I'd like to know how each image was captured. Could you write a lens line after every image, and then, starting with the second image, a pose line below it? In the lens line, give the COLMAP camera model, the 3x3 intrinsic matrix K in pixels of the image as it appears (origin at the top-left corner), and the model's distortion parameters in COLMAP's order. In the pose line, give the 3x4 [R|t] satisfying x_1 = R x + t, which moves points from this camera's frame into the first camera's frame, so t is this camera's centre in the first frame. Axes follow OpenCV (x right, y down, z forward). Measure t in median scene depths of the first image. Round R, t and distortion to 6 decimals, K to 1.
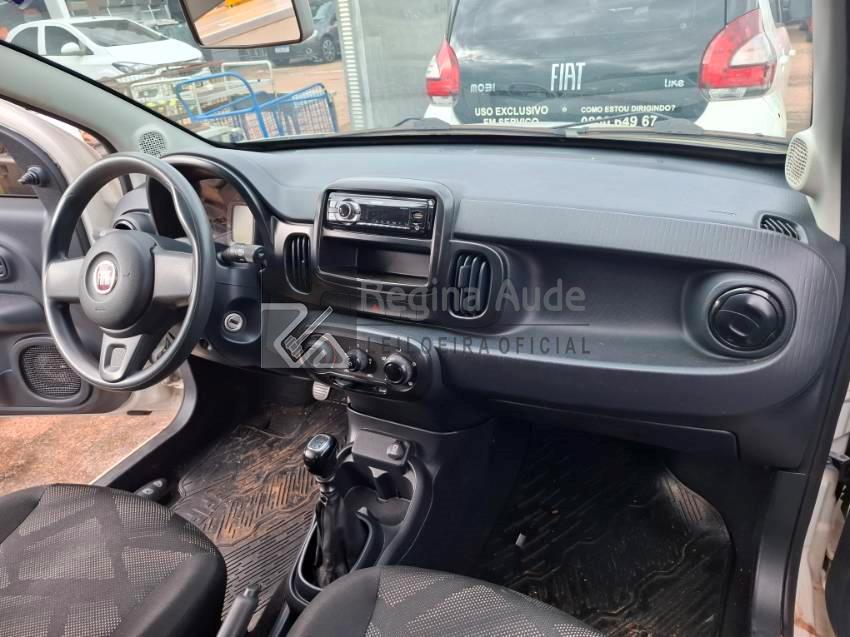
lens RADIAL K [[593.7, 0, 426.8], [0, 593.7, 314.7], [0, 0, 1]] dist [0.037154, -0.020007]
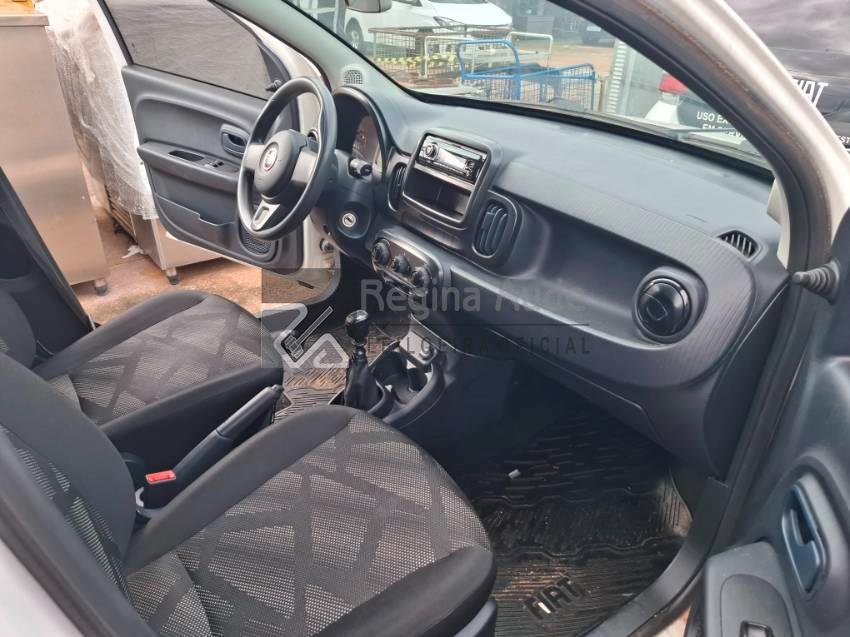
lens RADIAL K [[593.7, 0, 422.9], [0, 593.7, 318.2], [0, 0, 1]] dist [0.037154, -0.020007]
pose [[0.871206, 0.321872, -0.370672, 0.421733], [-0.306713, 0.946433, 0.100952, 0.039628], [0.383309, 0.025740, 0.923261, -0.170511]]
